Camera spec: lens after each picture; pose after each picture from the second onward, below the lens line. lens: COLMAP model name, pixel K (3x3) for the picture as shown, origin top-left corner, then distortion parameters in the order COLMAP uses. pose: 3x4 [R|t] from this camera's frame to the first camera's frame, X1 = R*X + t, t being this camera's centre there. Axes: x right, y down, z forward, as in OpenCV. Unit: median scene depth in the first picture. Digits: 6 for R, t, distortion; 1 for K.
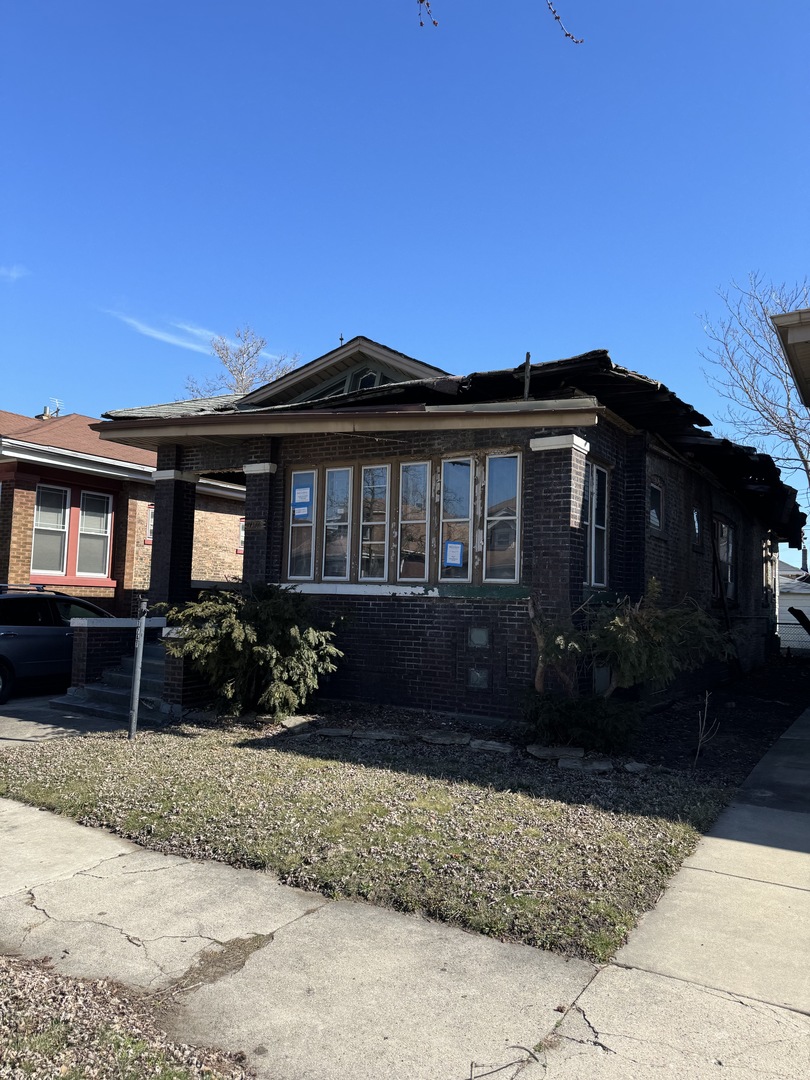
lens RADIAL K [[771.8, 0, 386.6], [0, 771.8, 559.3], [0, 0, 1]] dist [0.065189, -0.083074]
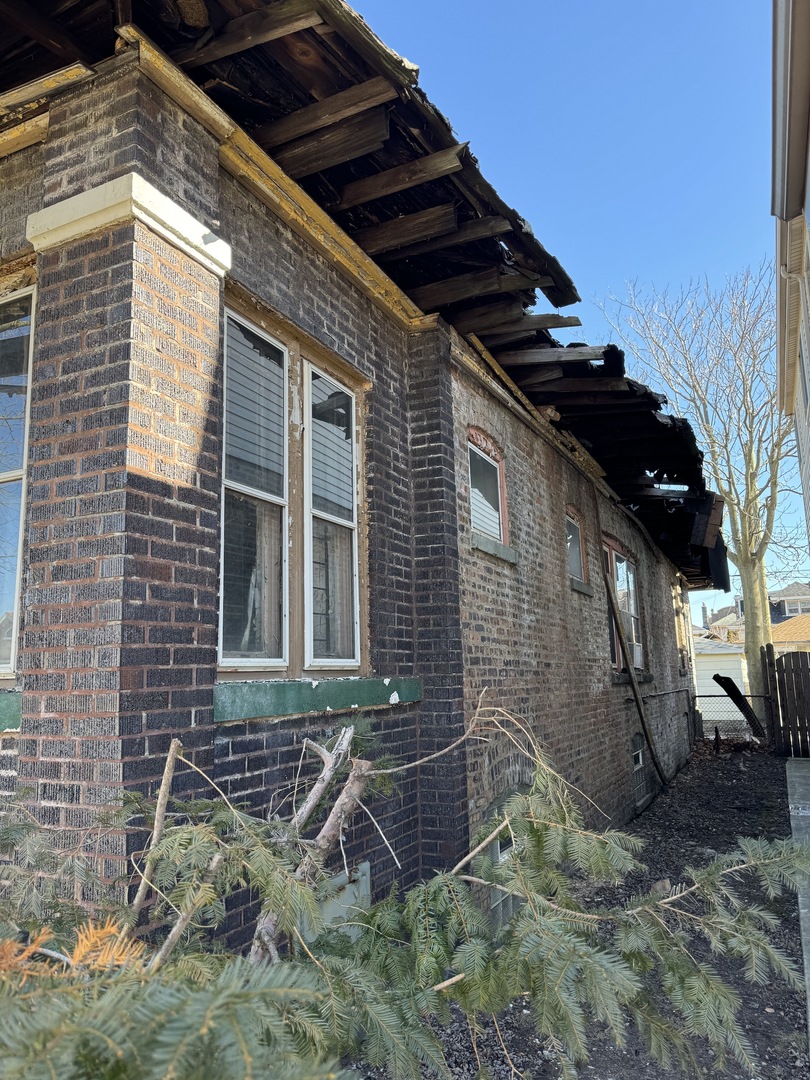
lens RADIAL K [[771.8, 0, 392.6], [0, 771.8, 549.9], [0, 0, 1]] dist [0.065189, -0.083074]
pose [[0.991680, -0.033322, 0.124341, 0.213267], [0.046939, 0.993016, -0.108243, 0.017044], [-0.119866, 0.113179, 0.986318, 0.499652]]
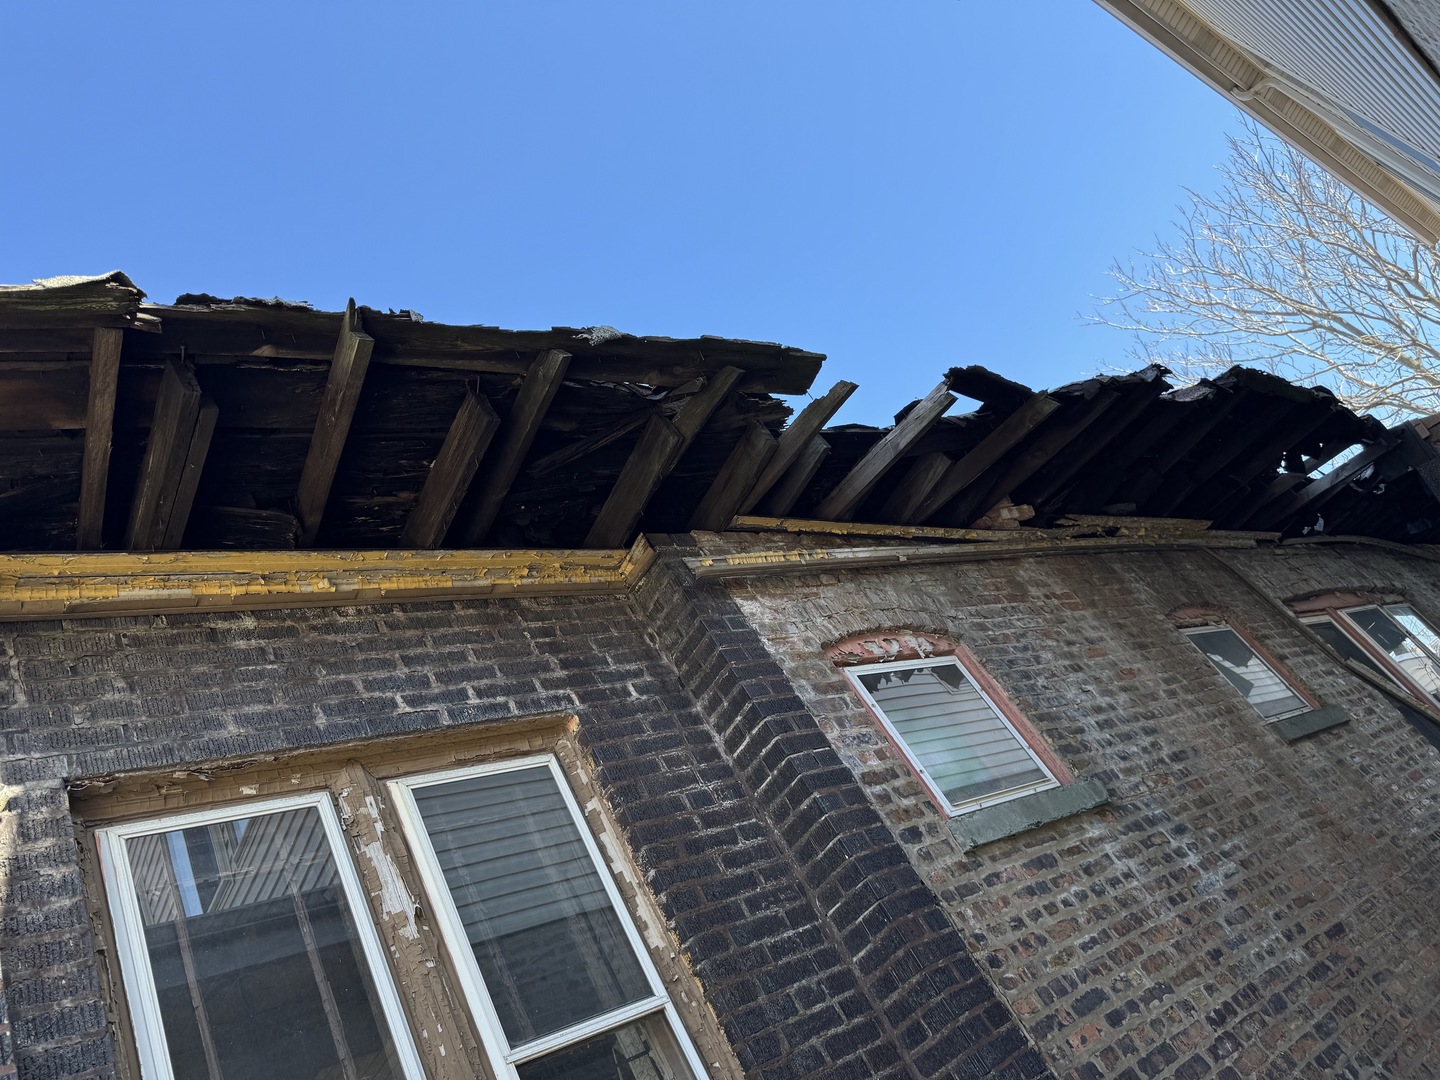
lens RADIAL K [[1029.1, 0, 713.6], [0, 1029.1, 545.5], [0, 0, 1]] dist [0.065189, -0.083074]
pose [[0.784125, -0.618494, -0.051109, 0.321320], [0.524810, 0.704795, -0.477324, 0.010599], [0.331243, 0.347459, 0.877240, 0.623231]]
